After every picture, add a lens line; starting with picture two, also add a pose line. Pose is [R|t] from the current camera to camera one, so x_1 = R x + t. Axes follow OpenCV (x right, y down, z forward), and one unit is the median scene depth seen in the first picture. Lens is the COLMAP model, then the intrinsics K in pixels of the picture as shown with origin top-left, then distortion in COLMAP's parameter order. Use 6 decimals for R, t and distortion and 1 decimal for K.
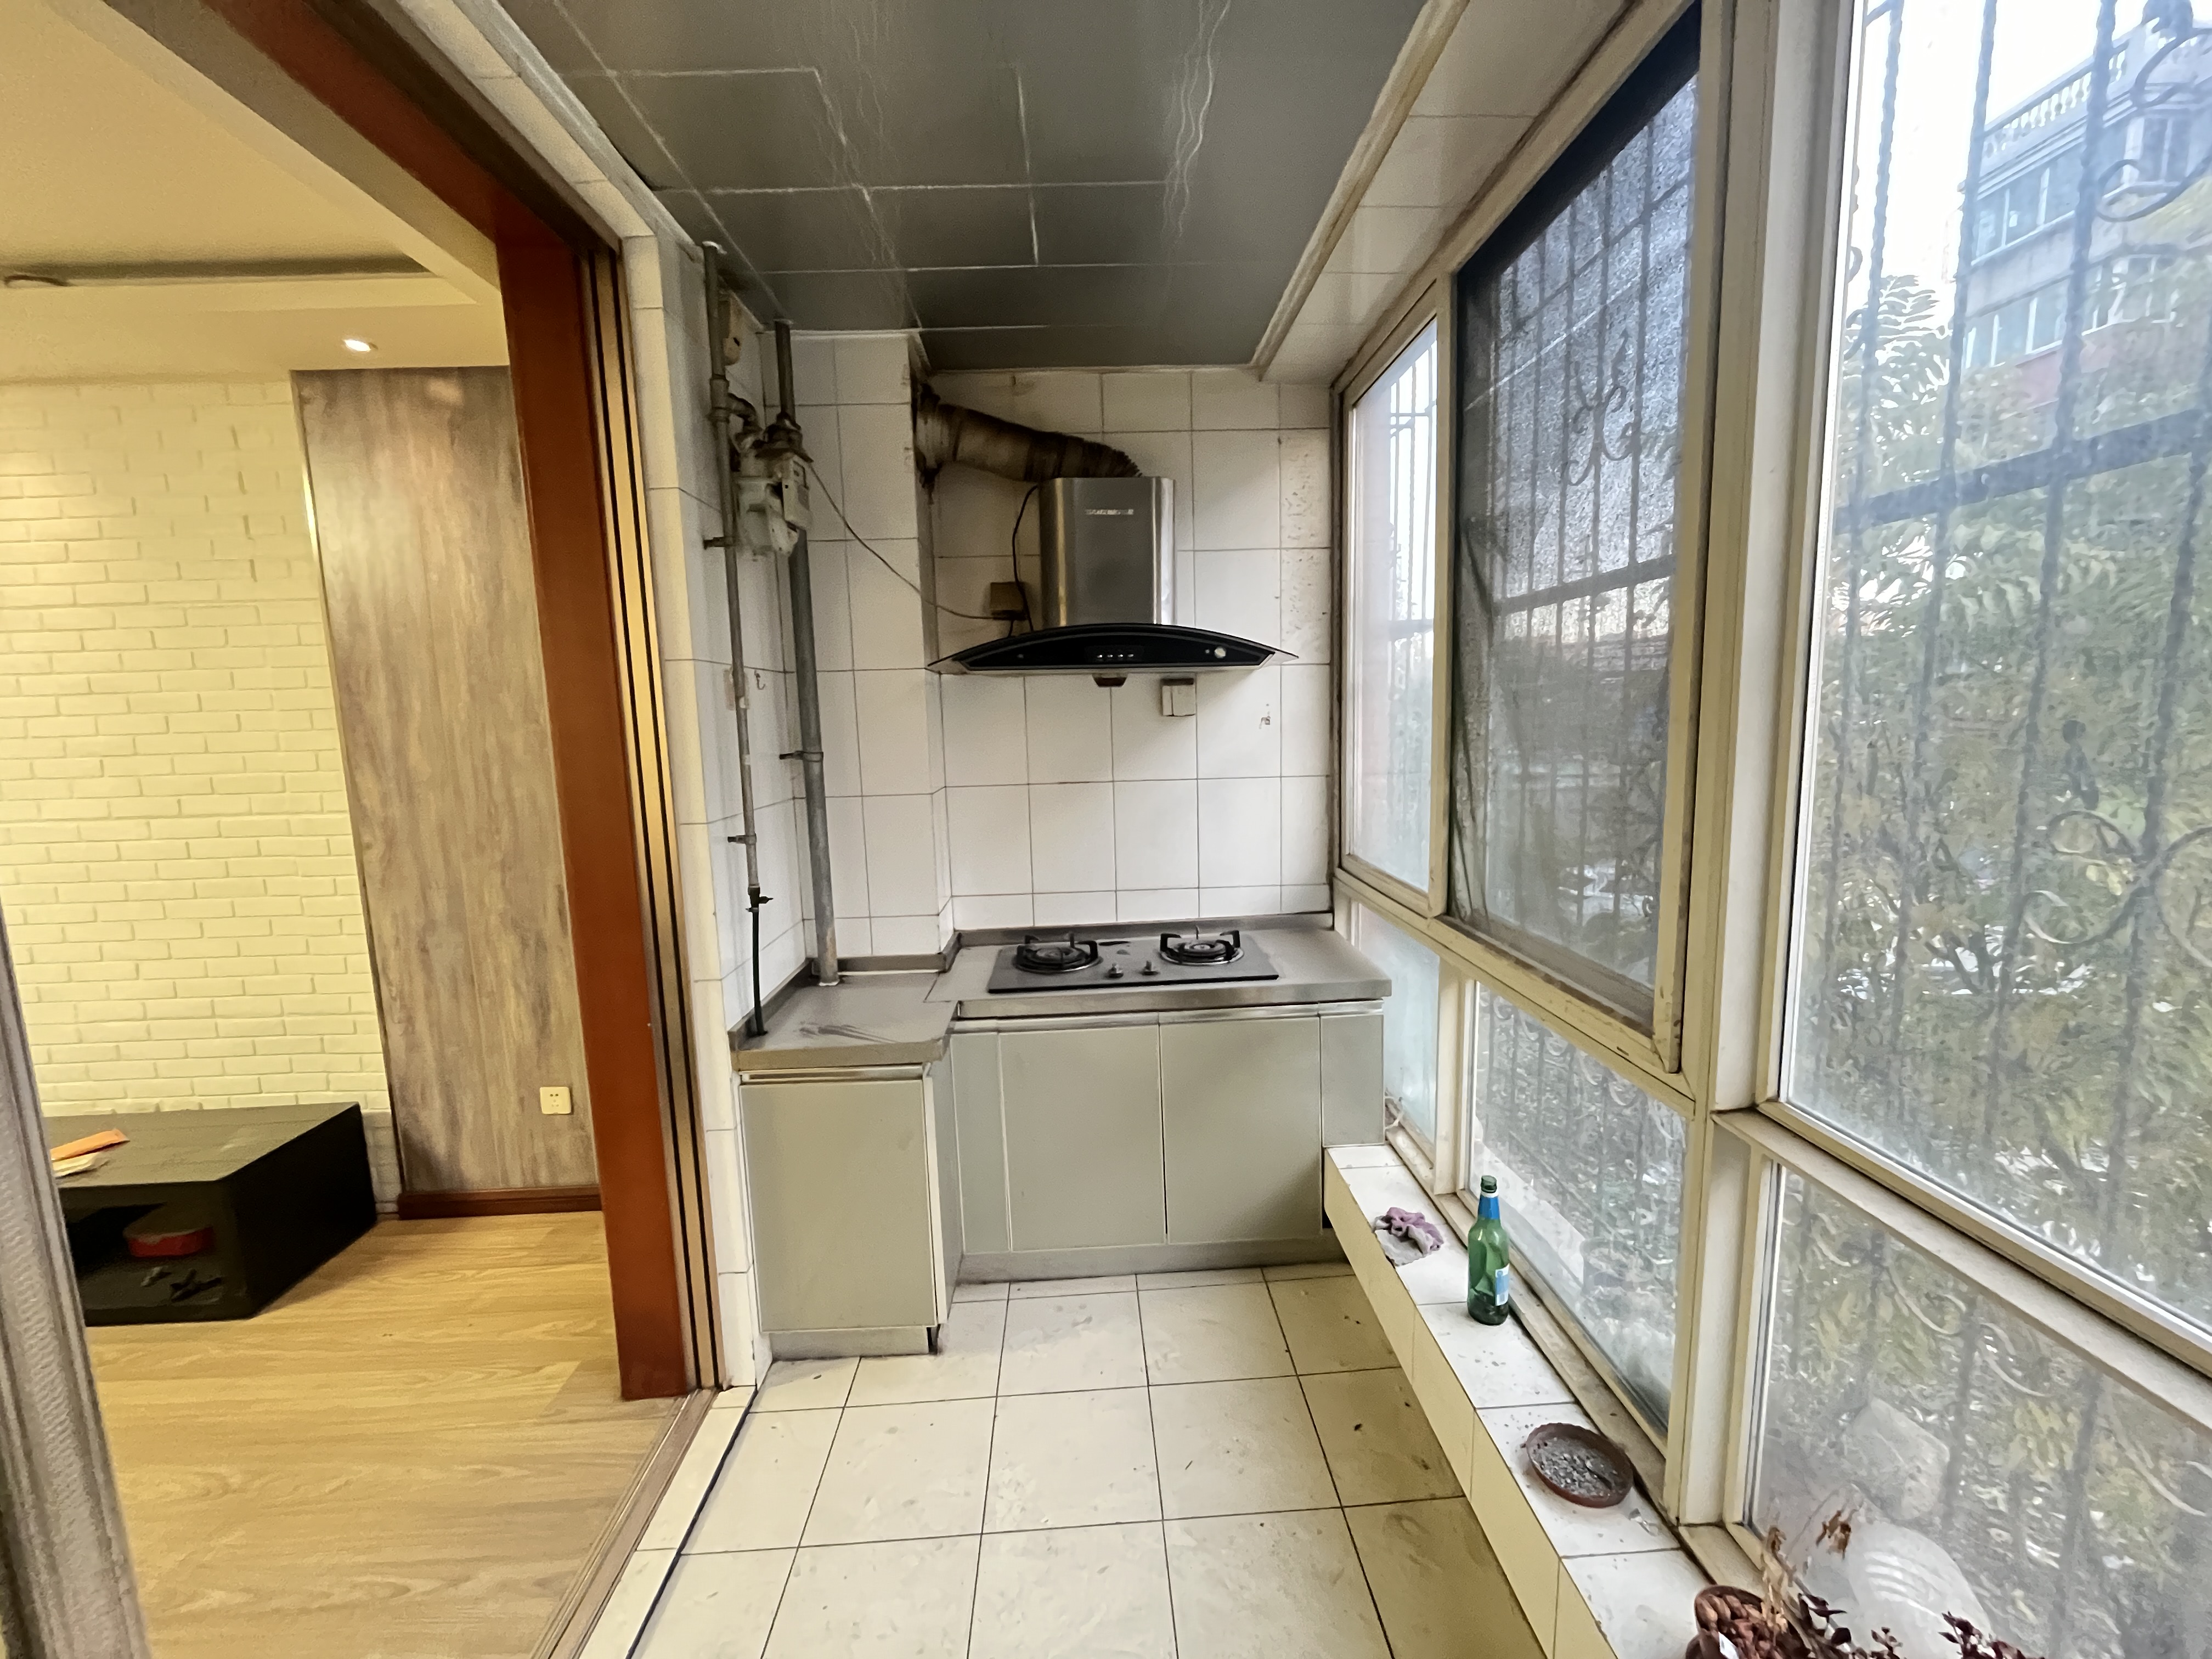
lens RADIAL K [[889.7, 0, 1117.4], [0, 889.7, 827.3], [0, 0, 1]] dist [-0.003168, -0.000417]
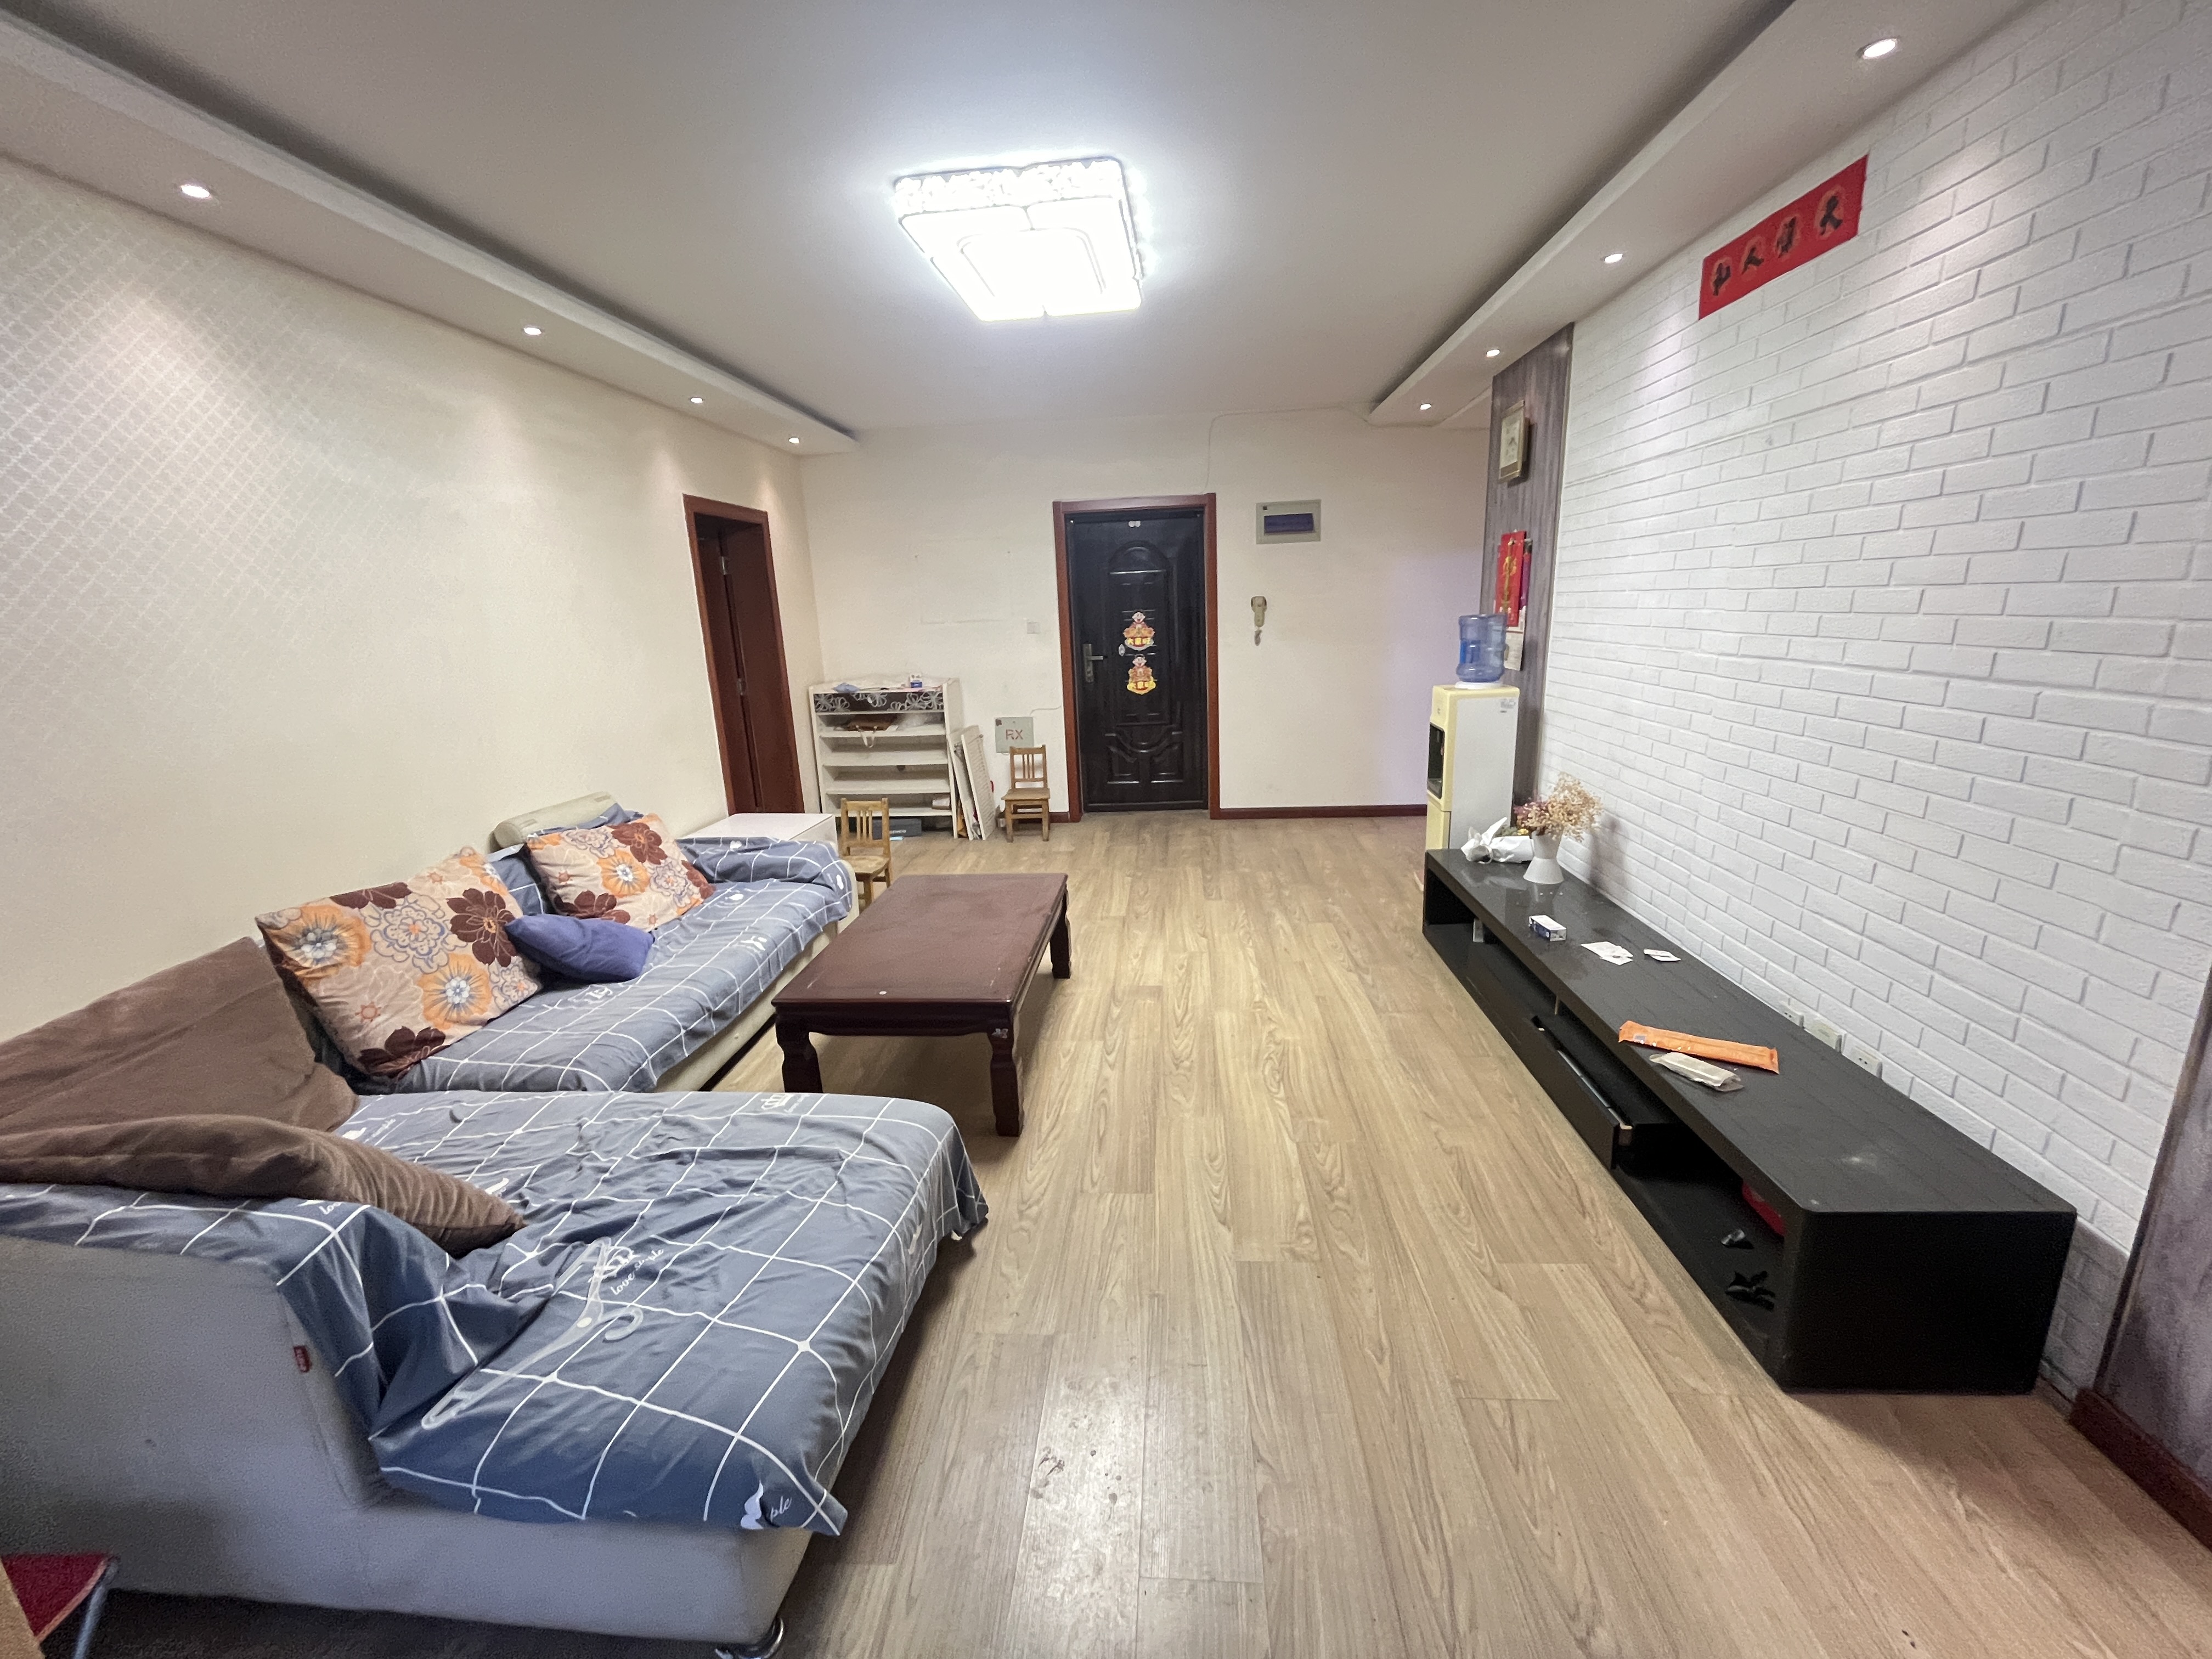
lens RADIAL K [[889.7, 0, 1101.5], [0, 889.7, 826.9], [0, 0, 1]] dist [-0.003168, -0.000417]
pose [[-0.111443, 0.271805, -0.955878, -0.306216], [-0.084781, 0.955762, 0.281657, -0.036814], [0.990148, 0.112429, -0.083469, 0.397382]]
